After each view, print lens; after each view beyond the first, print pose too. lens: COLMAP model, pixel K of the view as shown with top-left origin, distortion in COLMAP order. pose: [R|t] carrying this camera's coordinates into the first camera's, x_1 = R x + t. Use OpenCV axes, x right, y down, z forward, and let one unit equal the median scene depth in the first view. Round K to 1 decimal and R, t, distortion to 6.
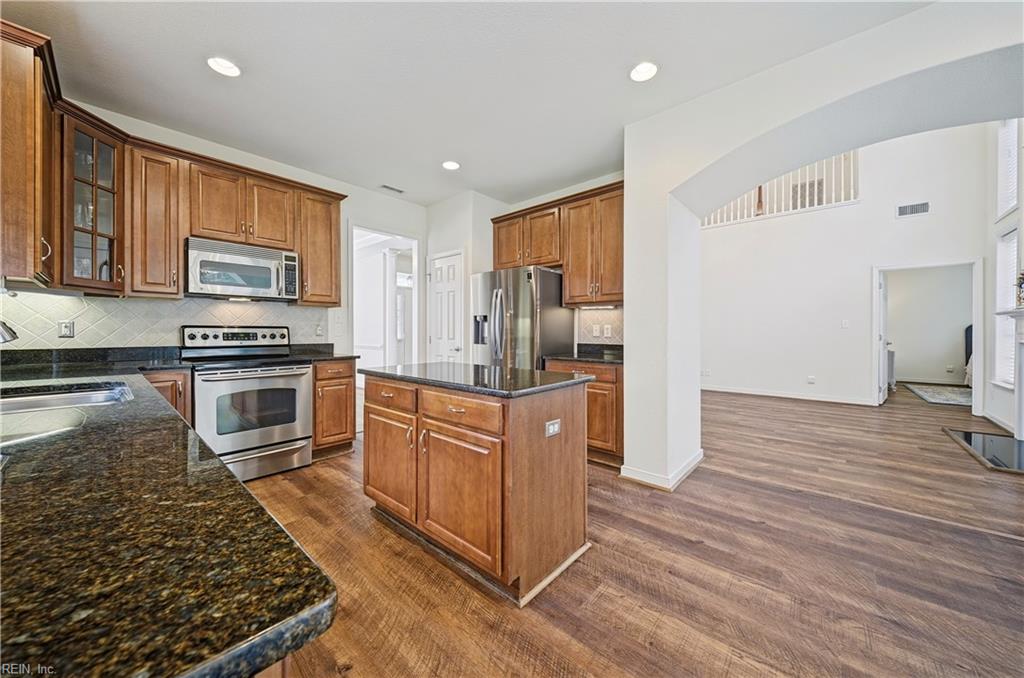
lens RADIAL K [[356.7, 0, 511.1], [0, 356.7, 333.6], [0, 0, 1]] dist [0.000128, -0.000983]
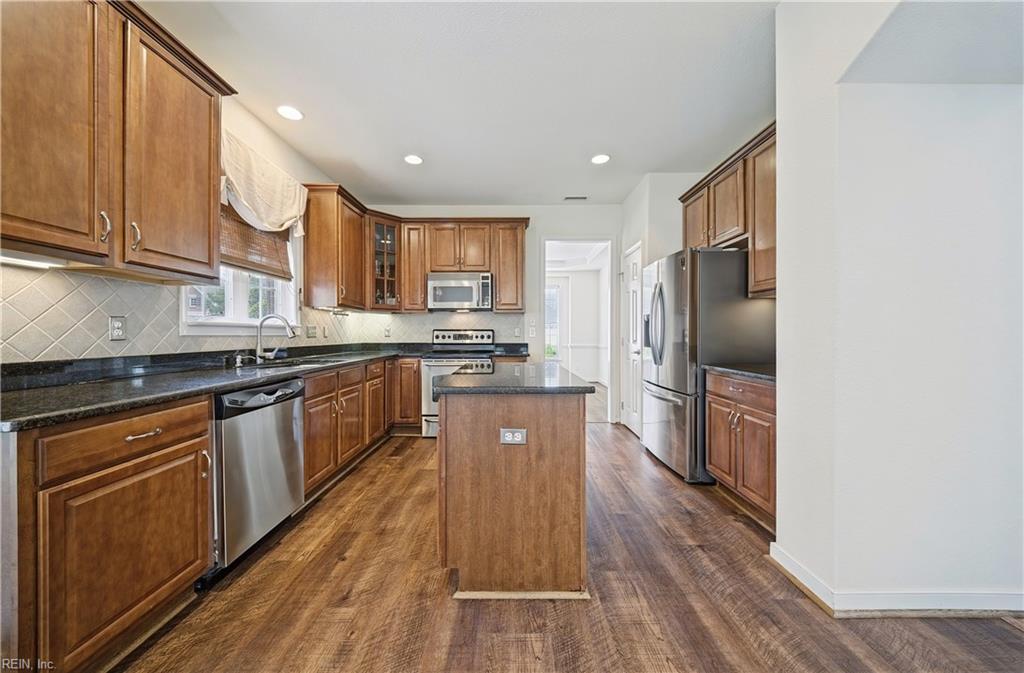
lens RADIAL K [[356.7, 0, 511.7], [0, 356.7, 335.9], [0, 0, 1]] dist [0.000128, -0.000983]
pose [[0.667550, 0.002257, -0.744561, 0.446139], [-0.002064, 0.999997, 0.001180, 0.001668], [0.744562, 0.000749, 0.667553, 0.211354]]
